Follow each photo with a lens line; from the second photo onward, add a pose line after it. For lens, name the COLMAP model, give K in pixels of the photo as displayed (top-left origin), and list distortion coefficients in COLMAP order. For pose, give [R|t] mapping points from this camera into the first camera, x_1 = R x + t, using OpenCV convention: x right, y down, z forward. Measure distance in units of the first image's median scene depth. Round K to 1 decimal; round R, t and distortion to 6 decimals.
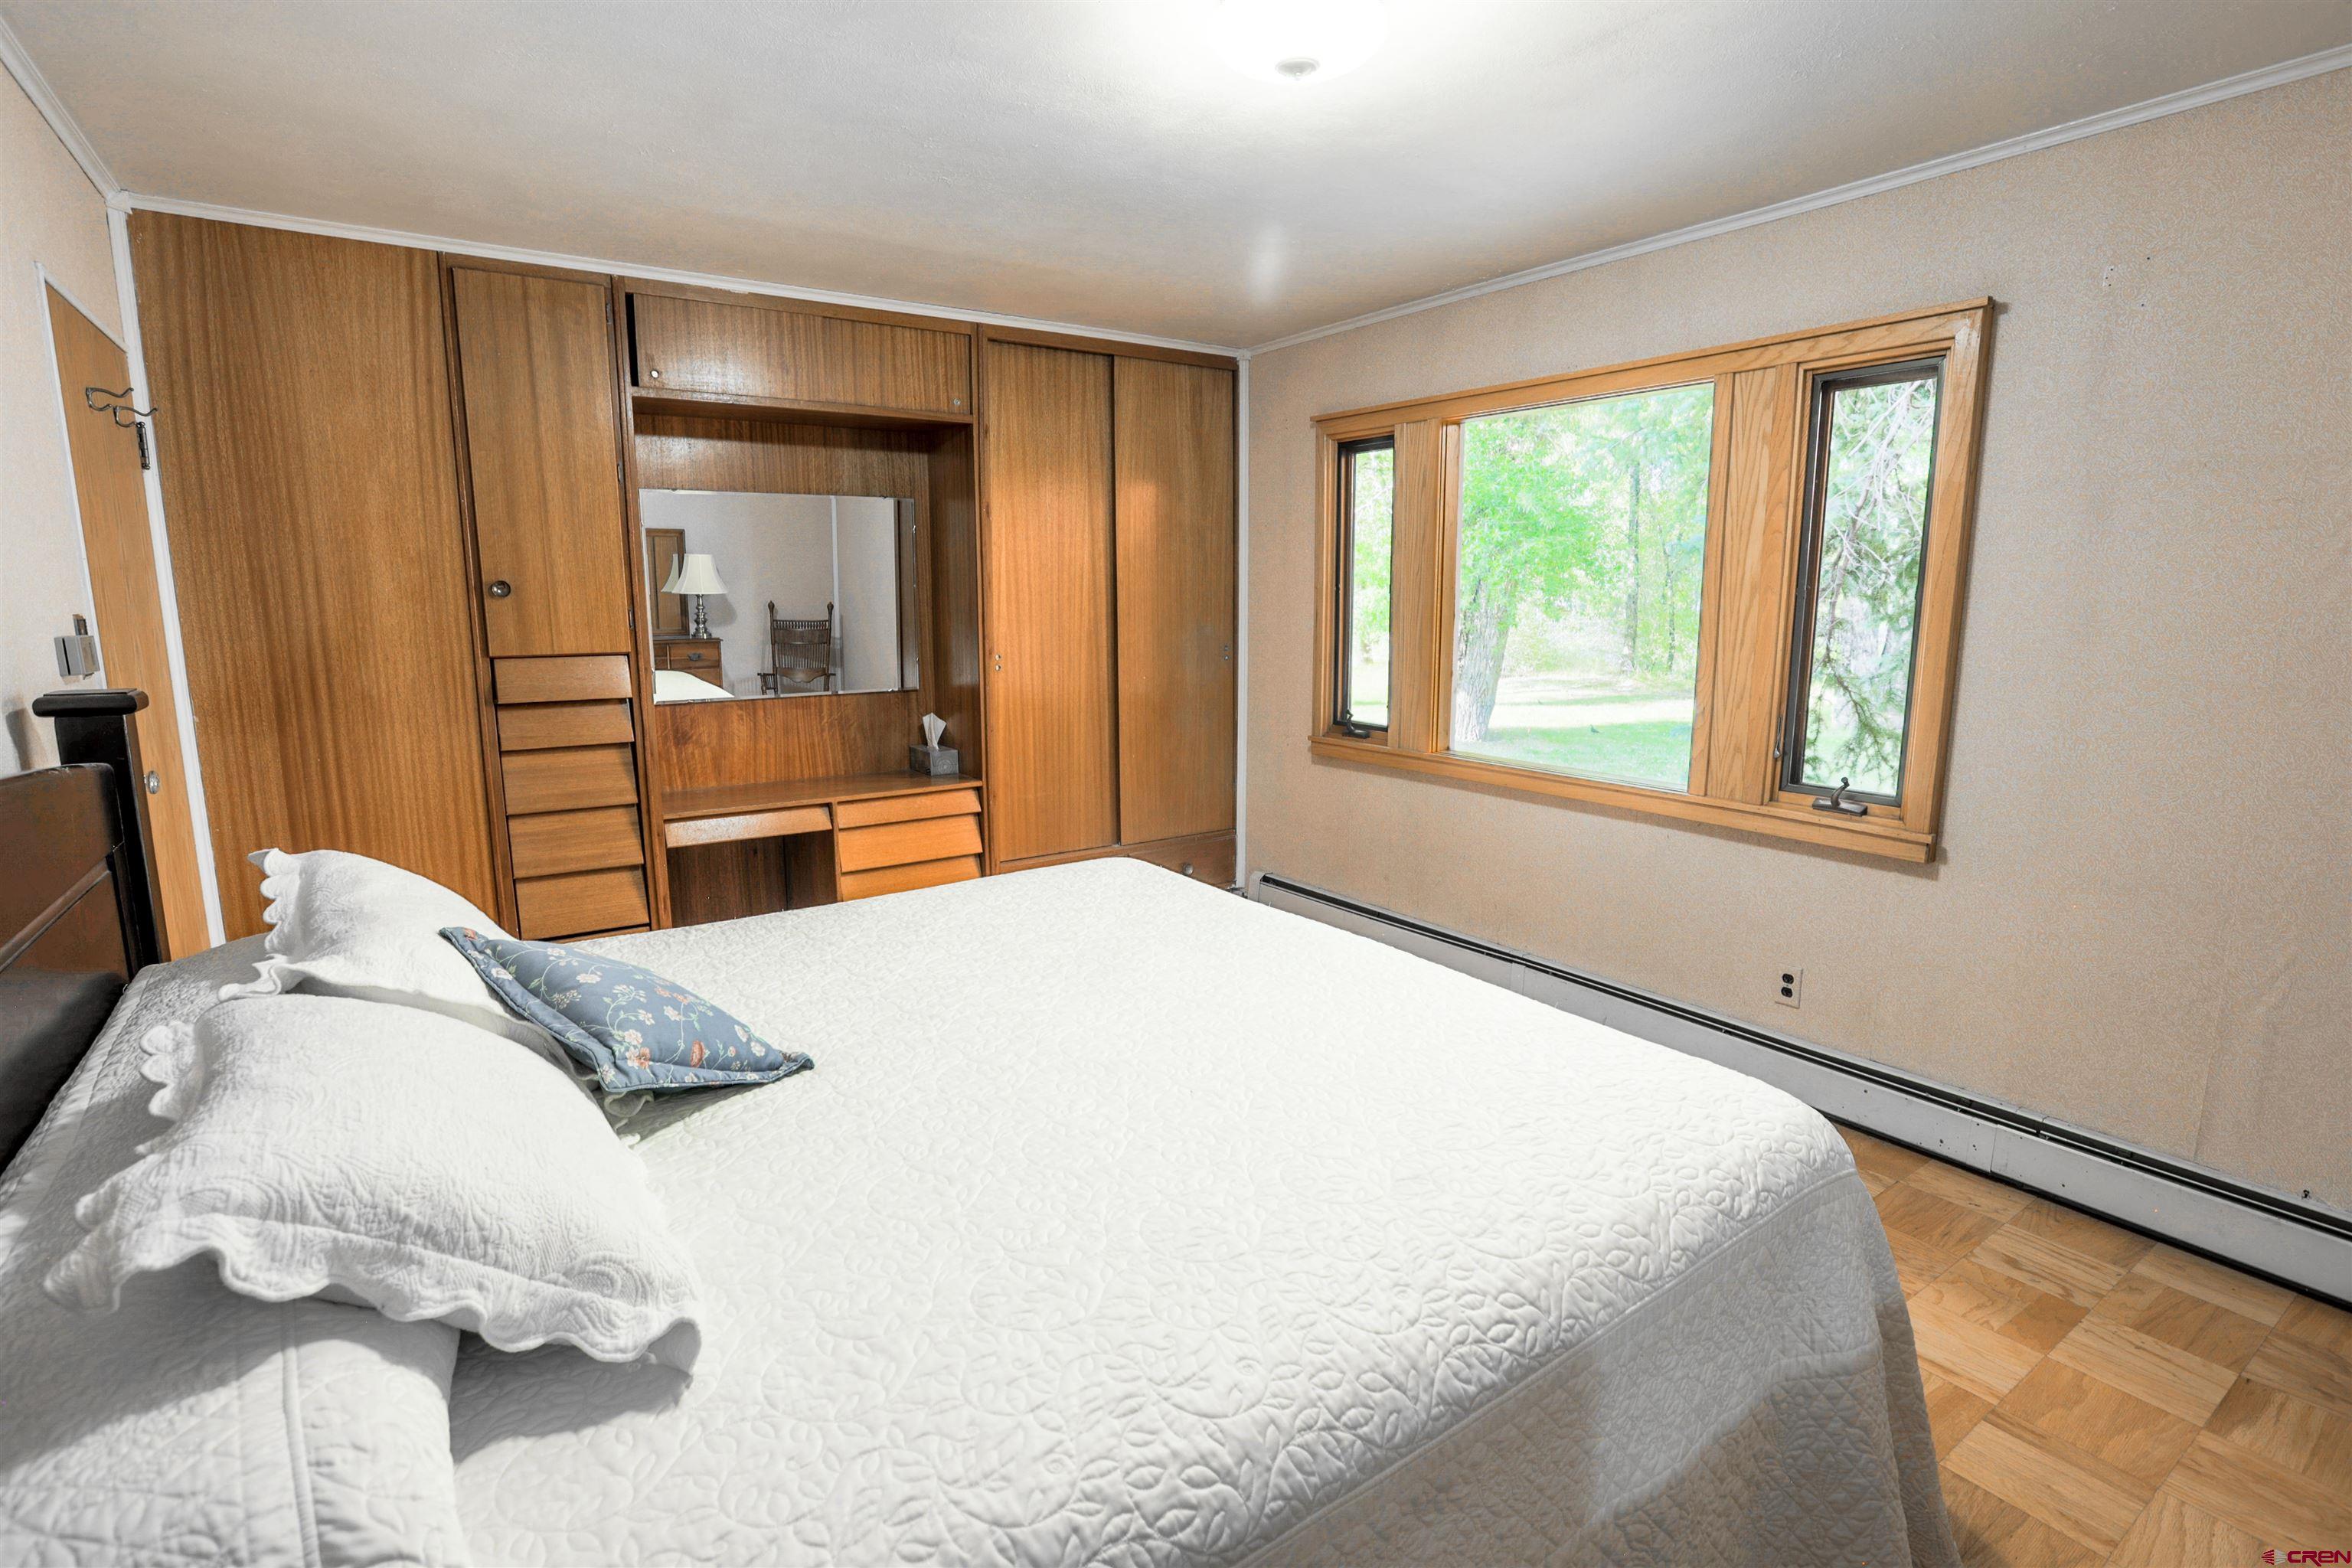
lens RADIAL K [[1138.8, 0, 1184.6], [0, 1138.8, 782.4], [0, 0, 1]] dist [-0.059705, 0.023725]
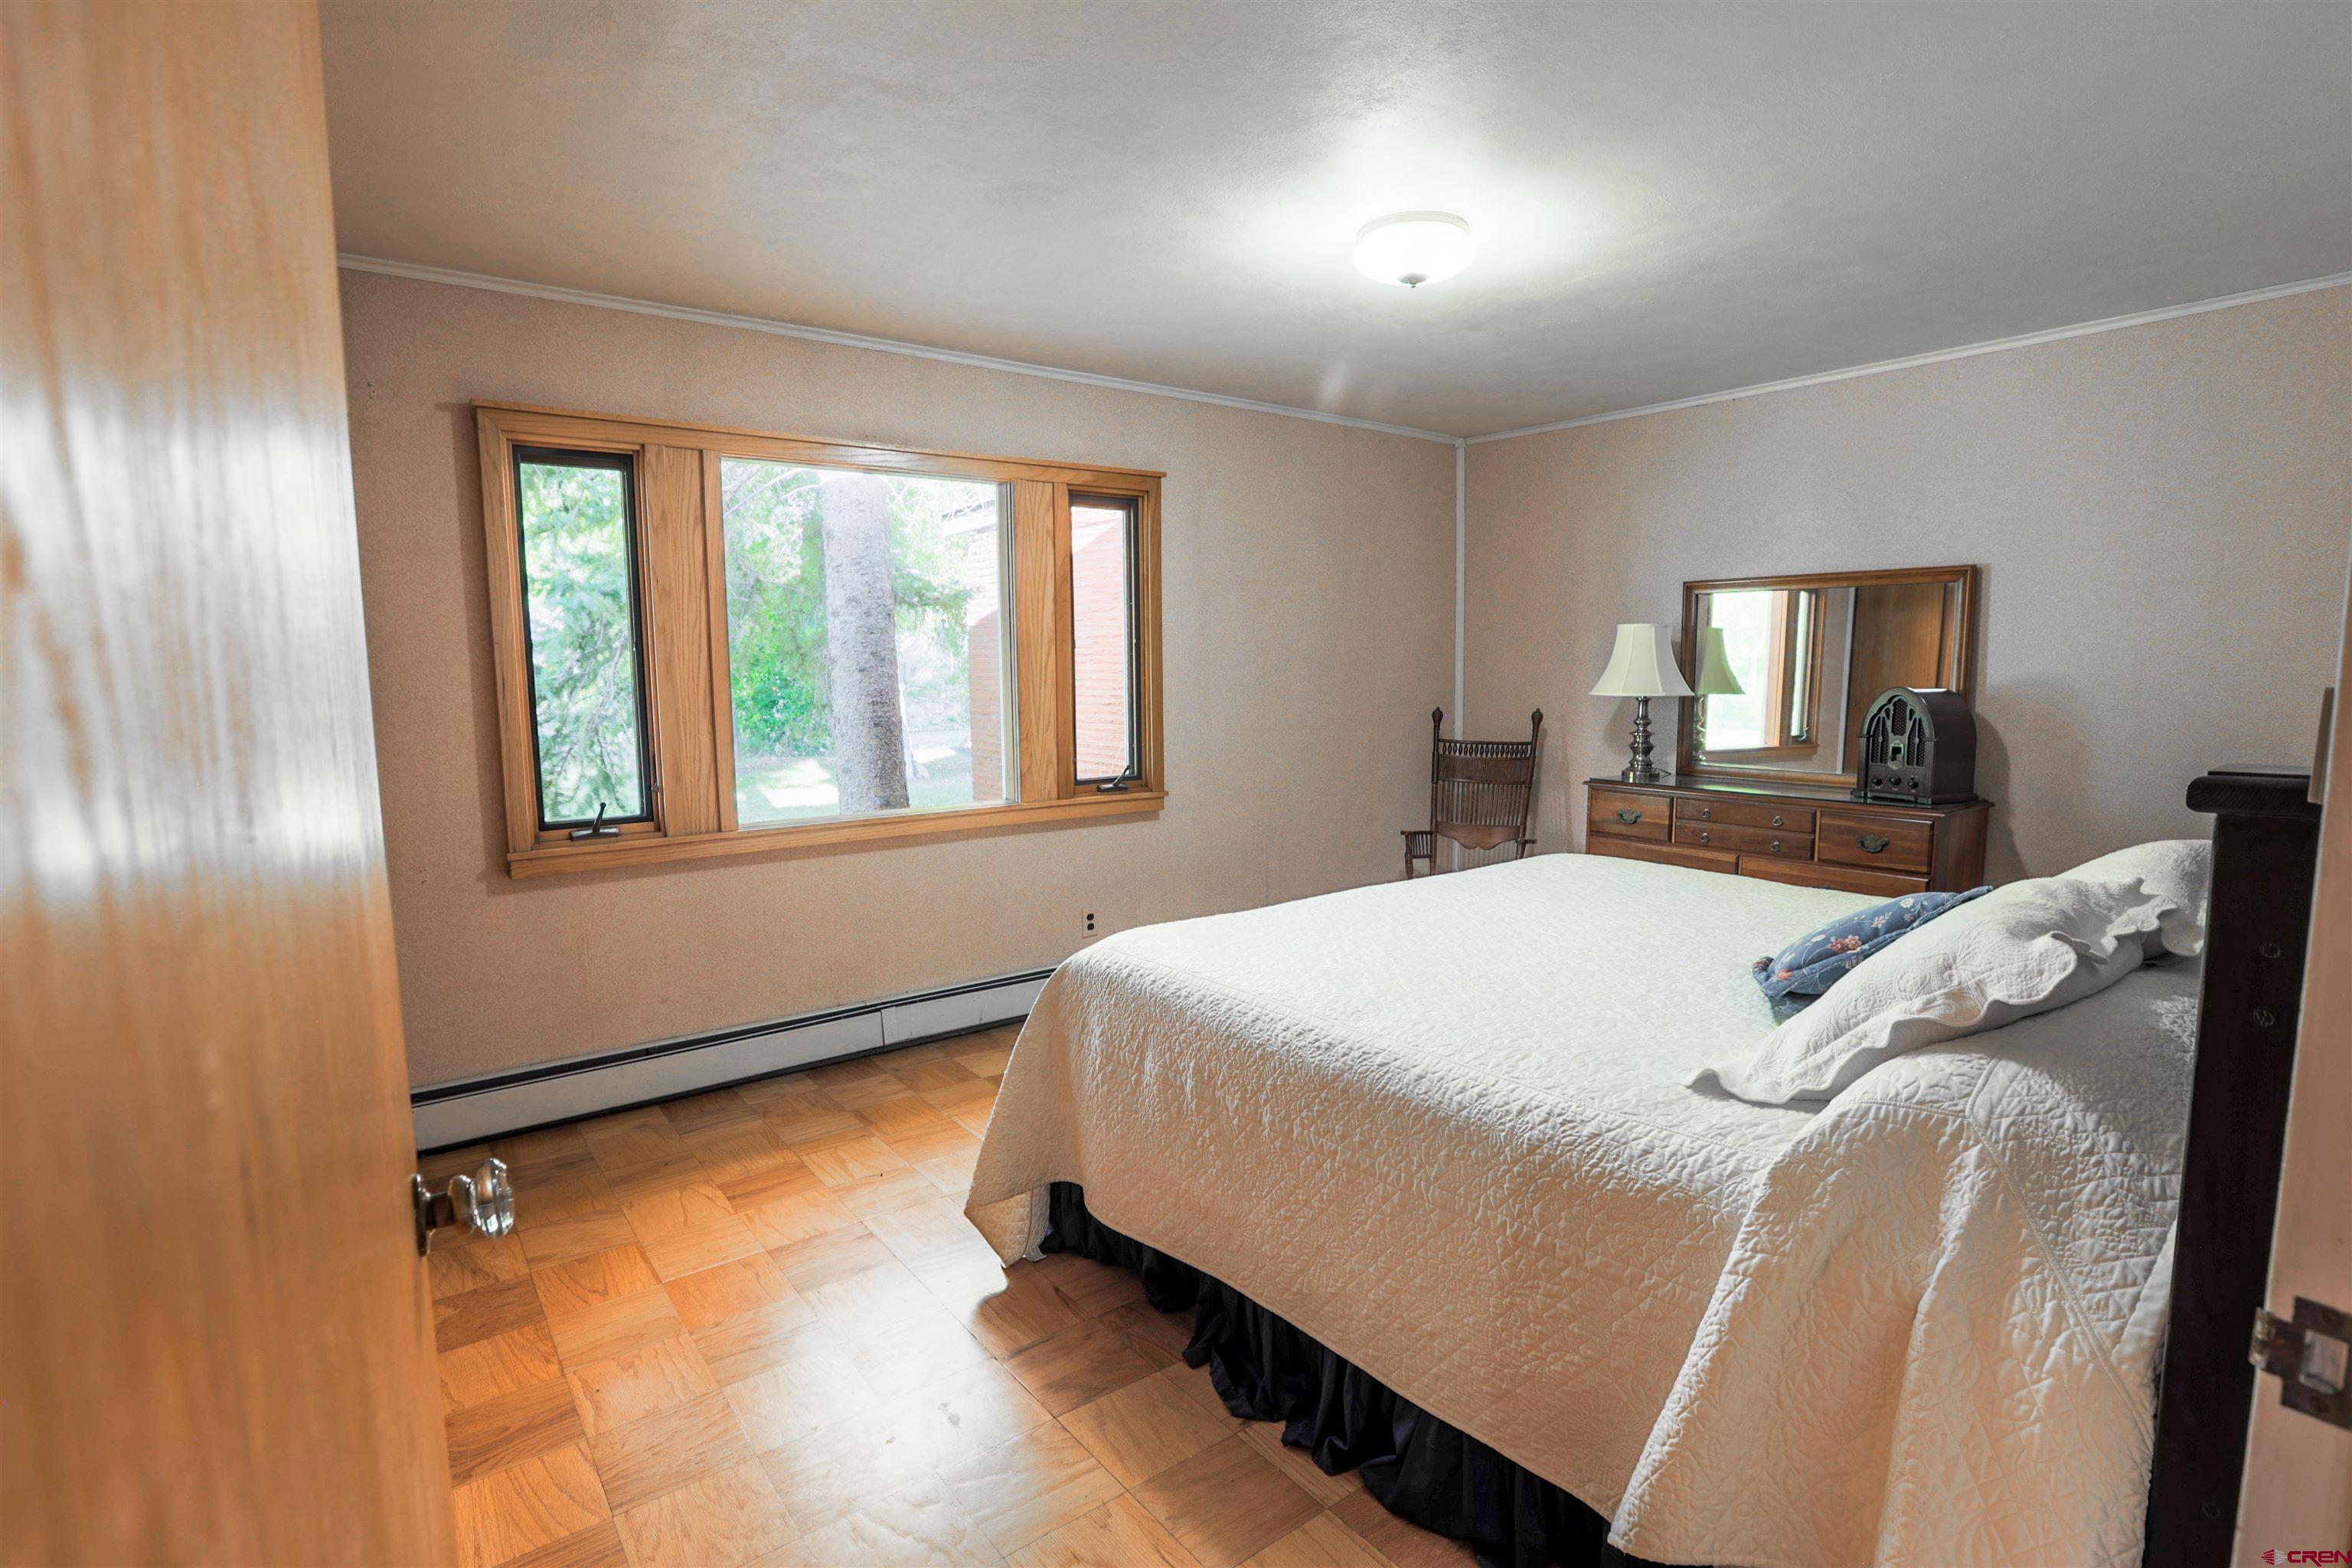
lens RADIAL K [[1138.8, 0, 1184.6], [0, 1138.8, 782.4], [0, 0, 1]] dist [-0.059705, 0.023725]
pose [[-0.053194, -0.097874, 0.993776, -0.856312], [0.176636, 0.978570, 0.105832, -0.118620], [-0.982838, 0.181166, -0.034766, 0.887287]]
